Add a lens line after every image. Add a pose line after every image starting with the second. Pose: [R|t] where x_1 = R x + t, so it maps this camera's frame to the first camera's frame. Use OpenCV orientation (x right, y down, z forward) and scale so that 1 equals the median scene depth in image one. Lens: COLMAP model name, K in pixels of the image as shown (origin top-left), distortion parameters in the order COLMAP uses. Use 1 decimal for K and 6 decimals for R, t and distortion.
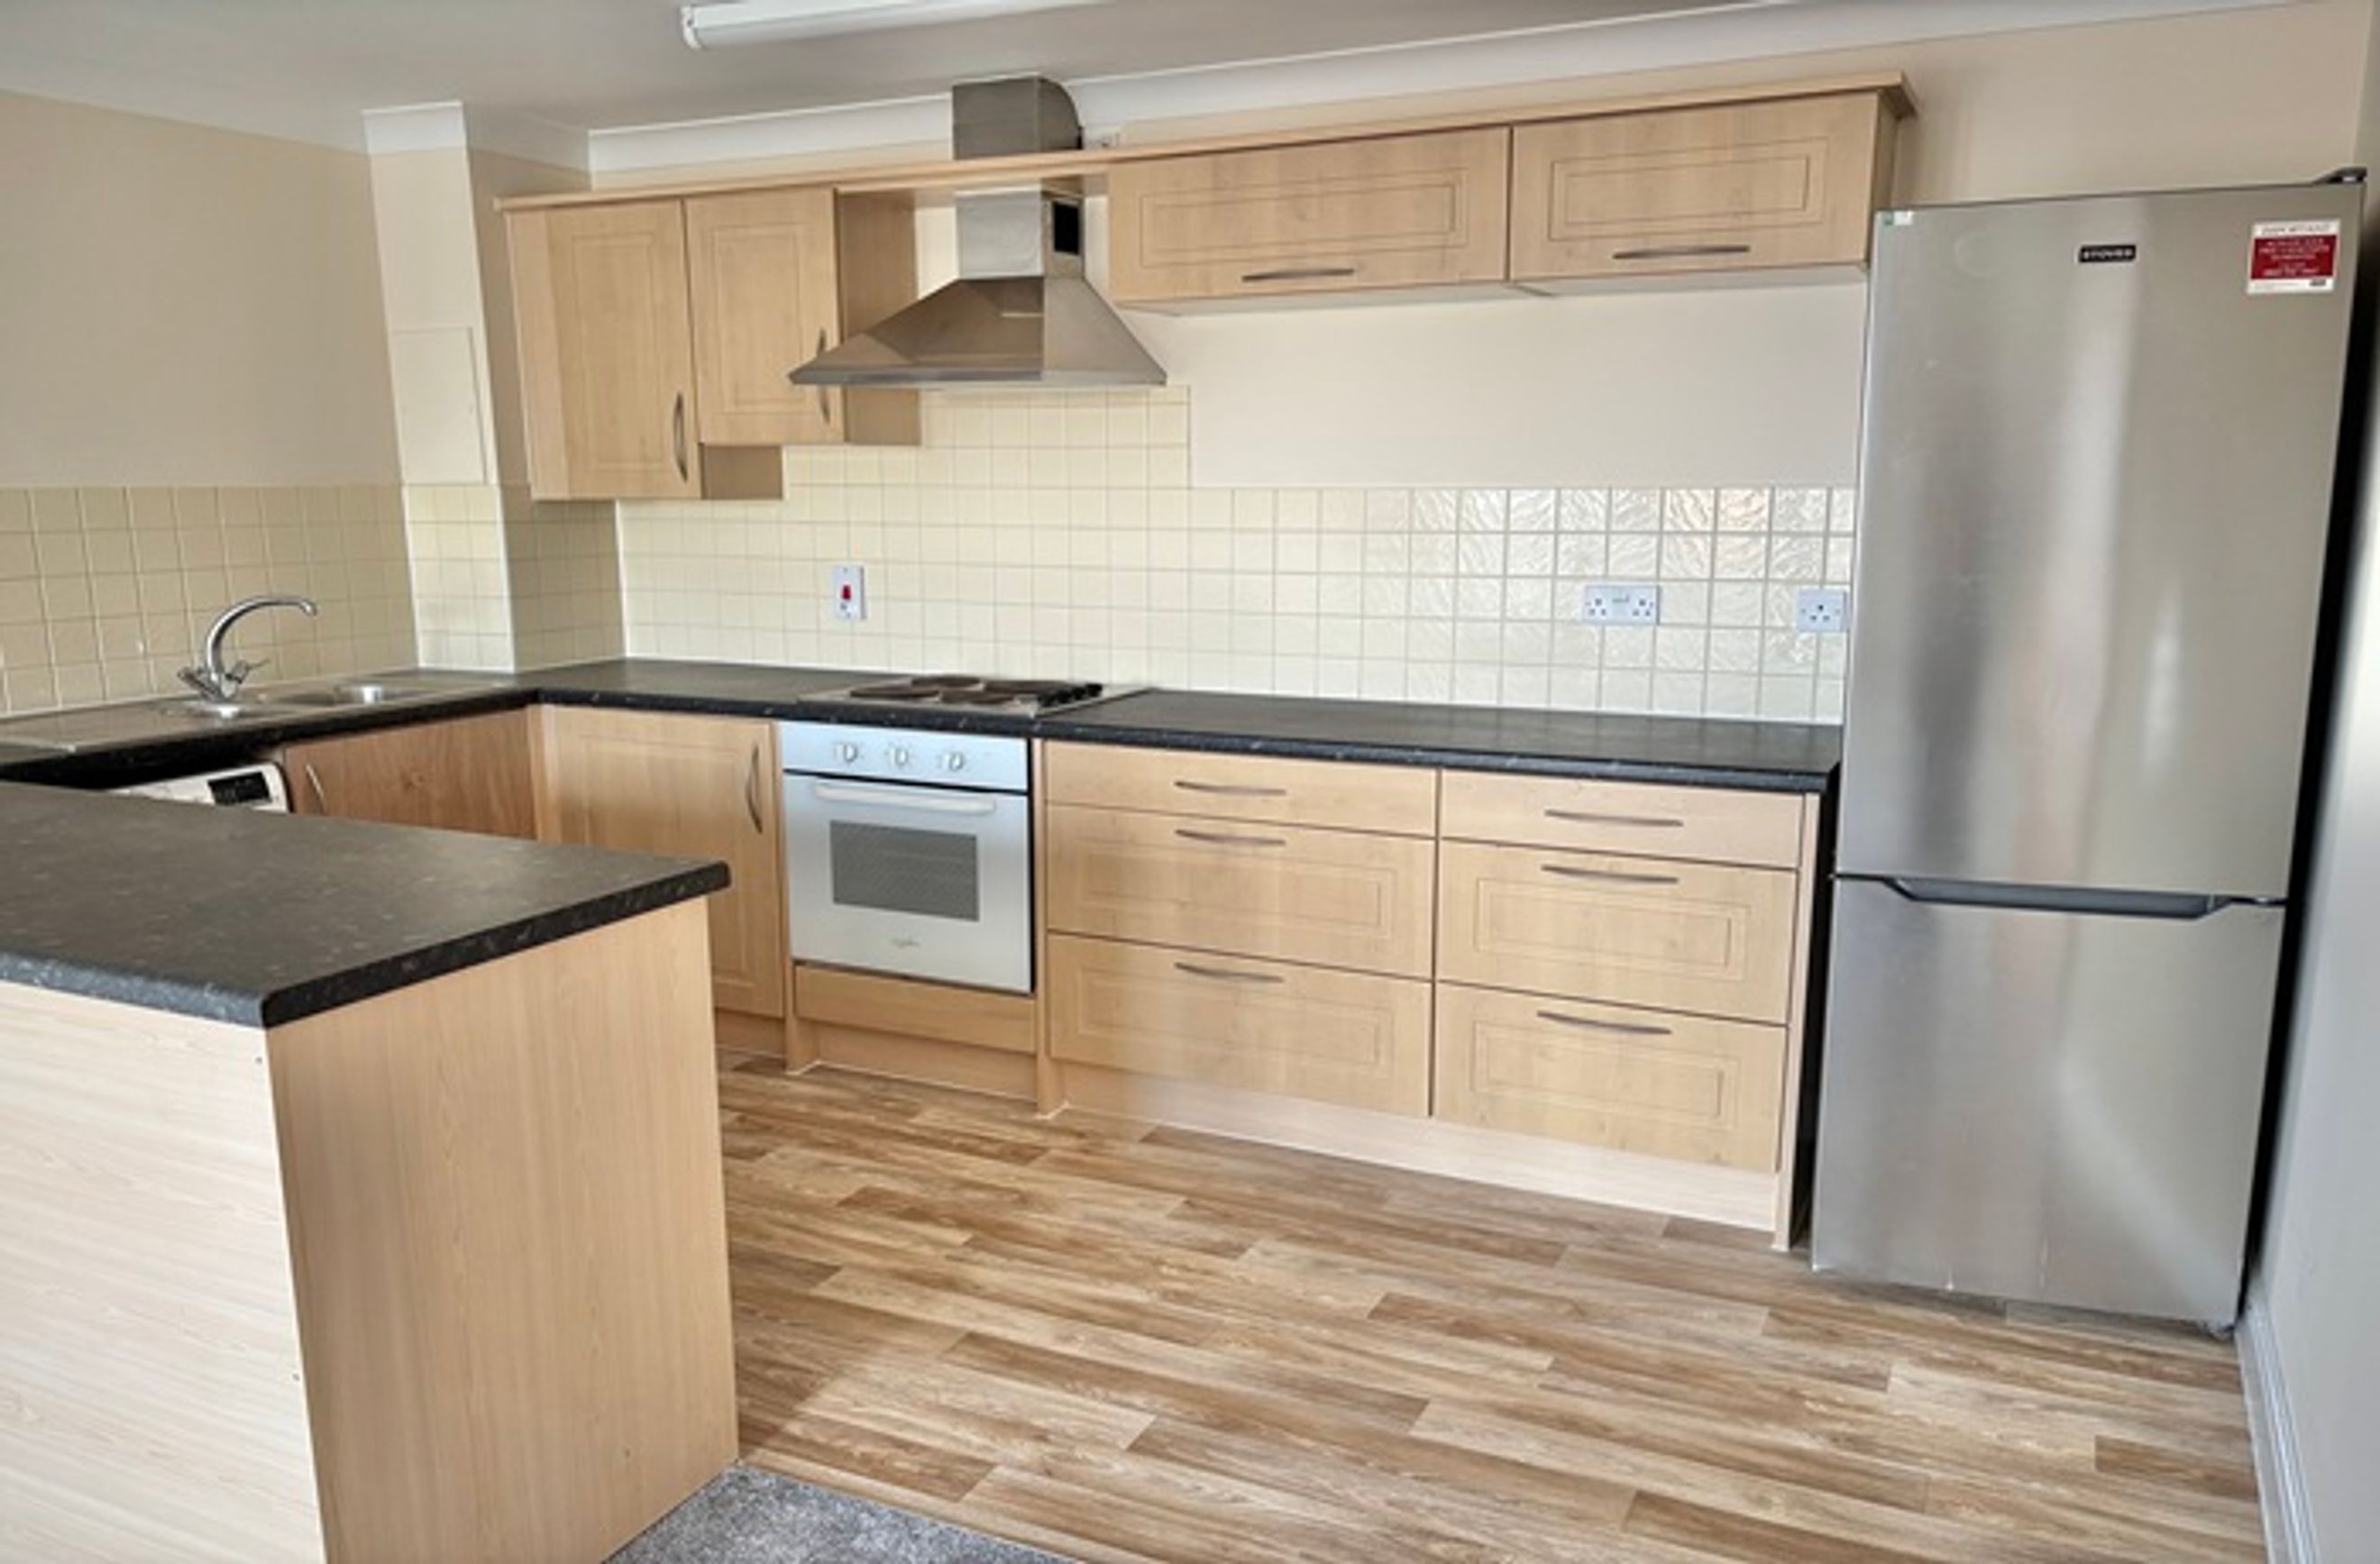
lens RADIAL K [[1594.9, 0, 1190.0], [0, 1594.9, 782.0], [0, 0, 1]] dist [0.003371, -0.000466]
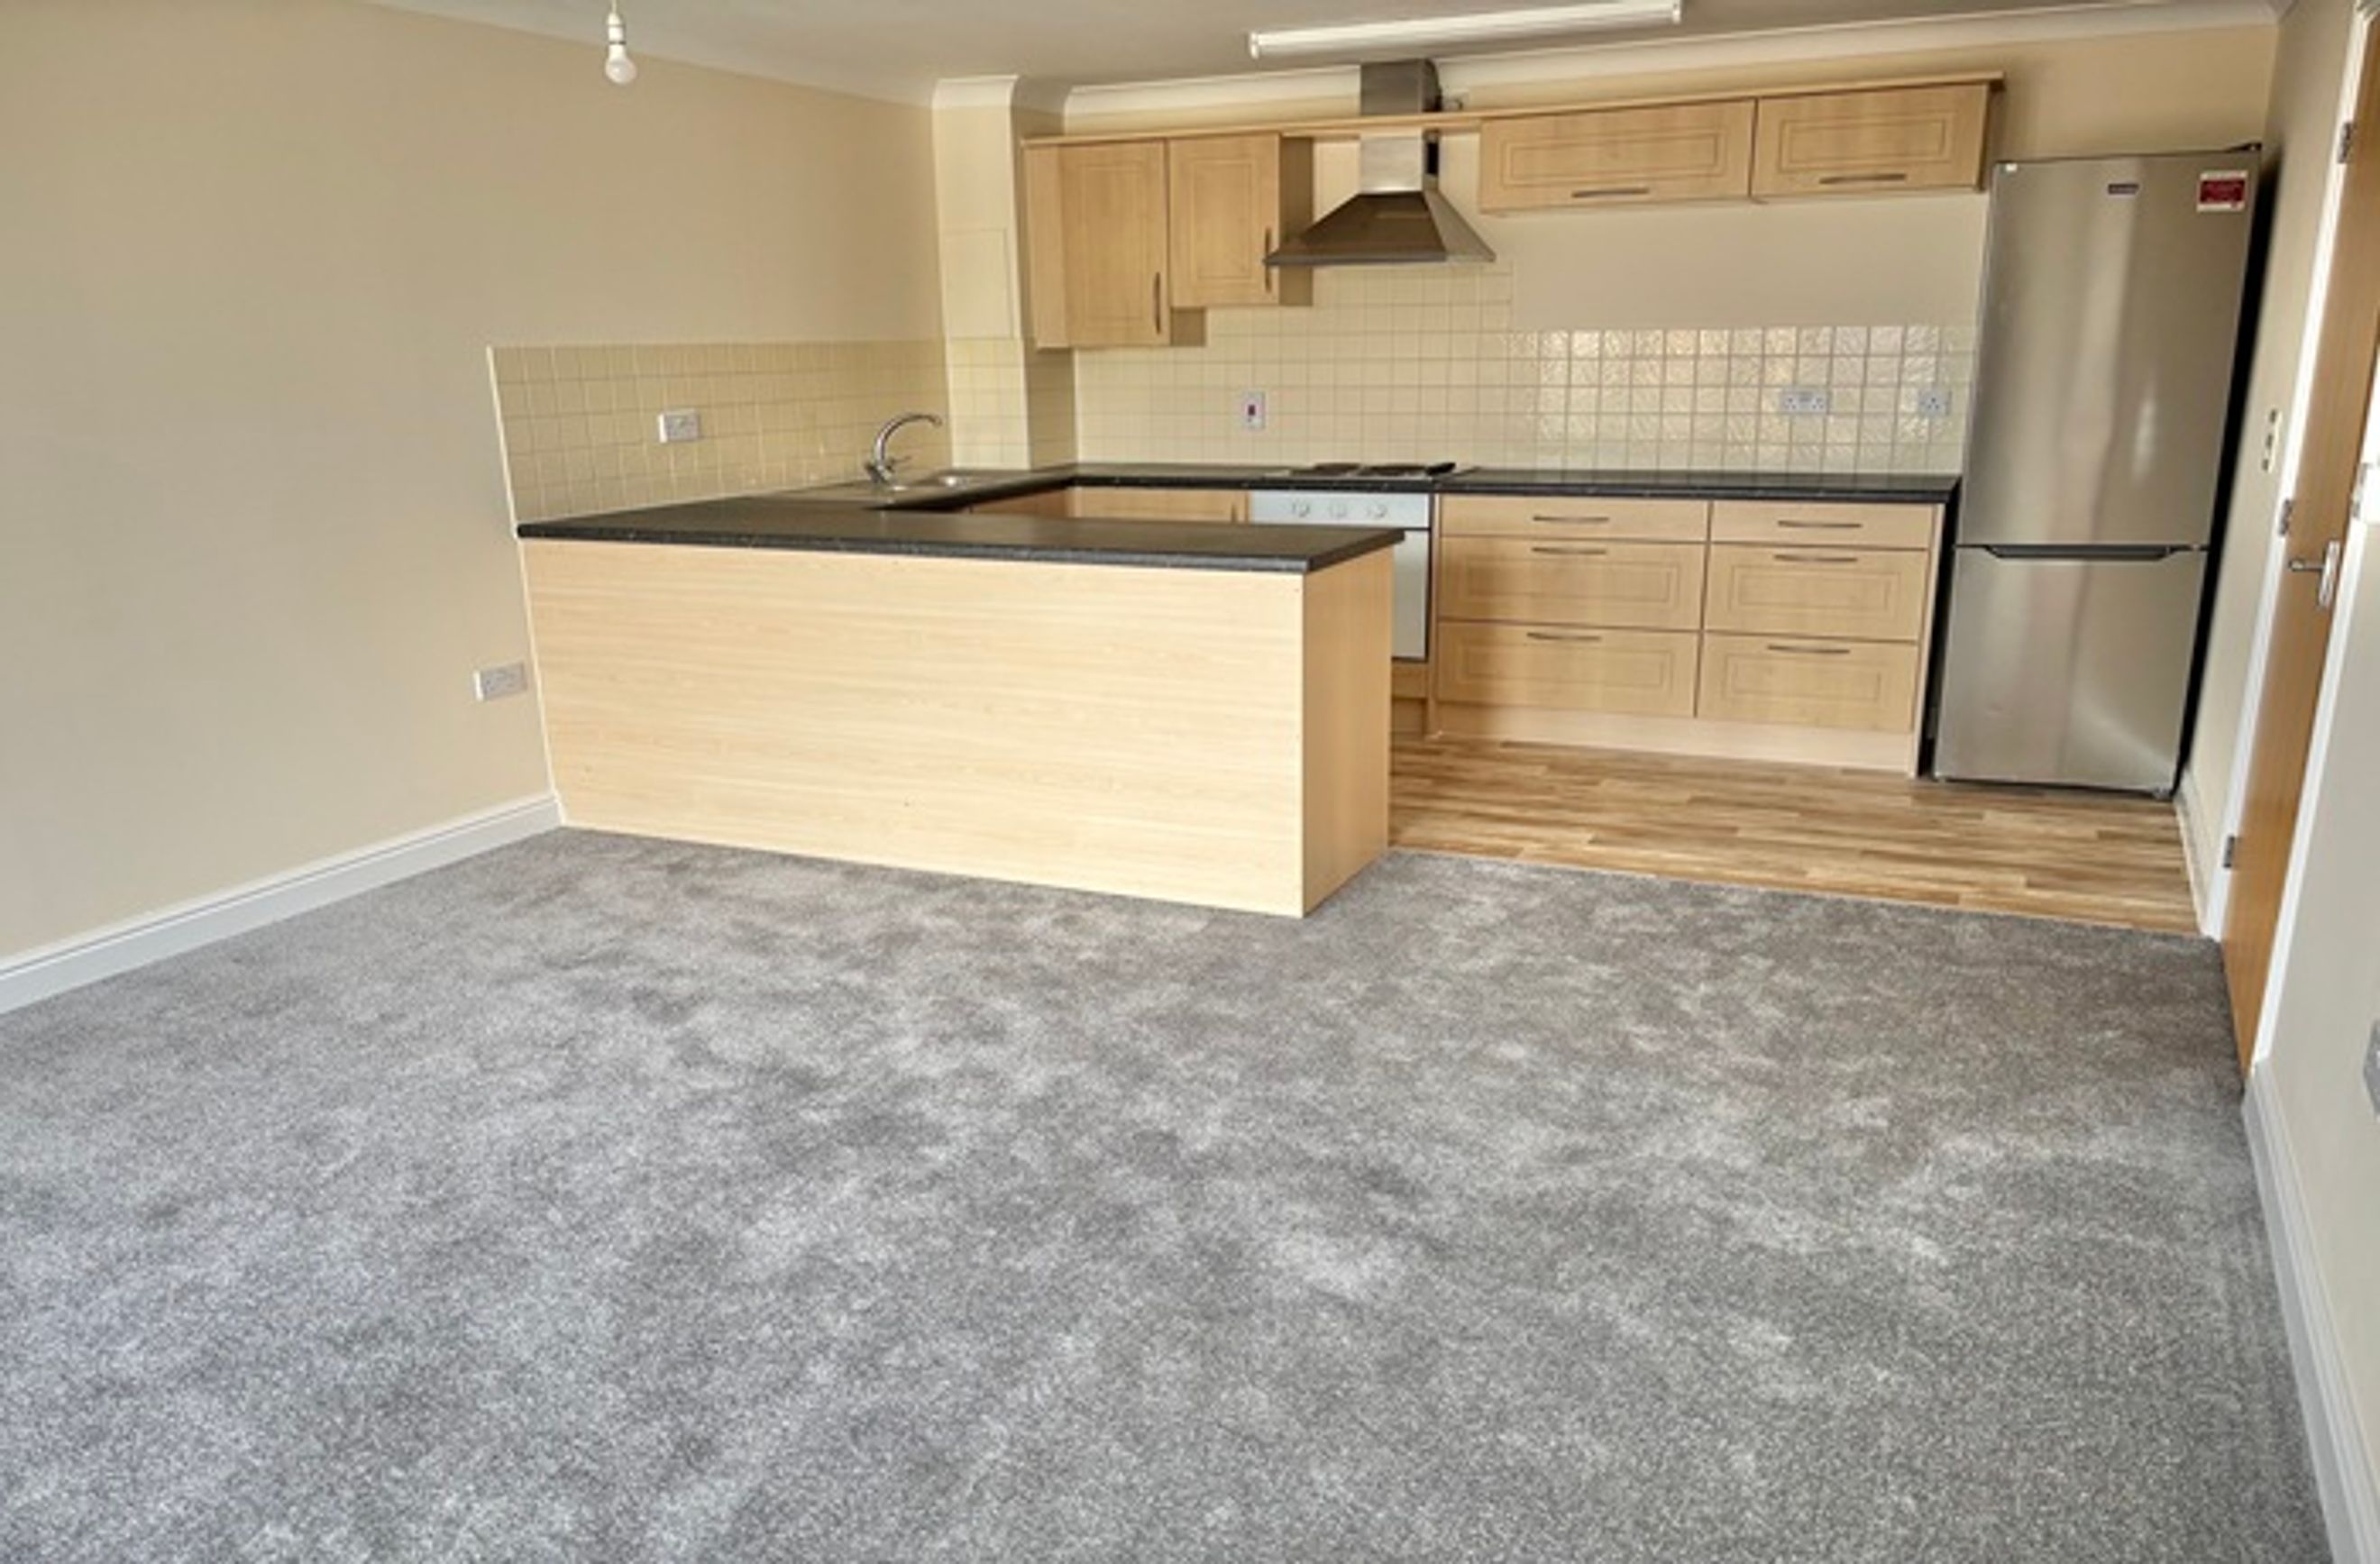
lens RADIAL K [[1564.3, 0, 1202.8], [0, 1564.3, 766.7], [0, 0, 1]] dist [0.005044, -0.000882]
pose [[0.999810, -0.018535, 0.006005, -0.342940], [0.017983, 0.996490, 0.081757, 0.111547], [-0.007499, -0.081634, 0.996634, -0.571163]]
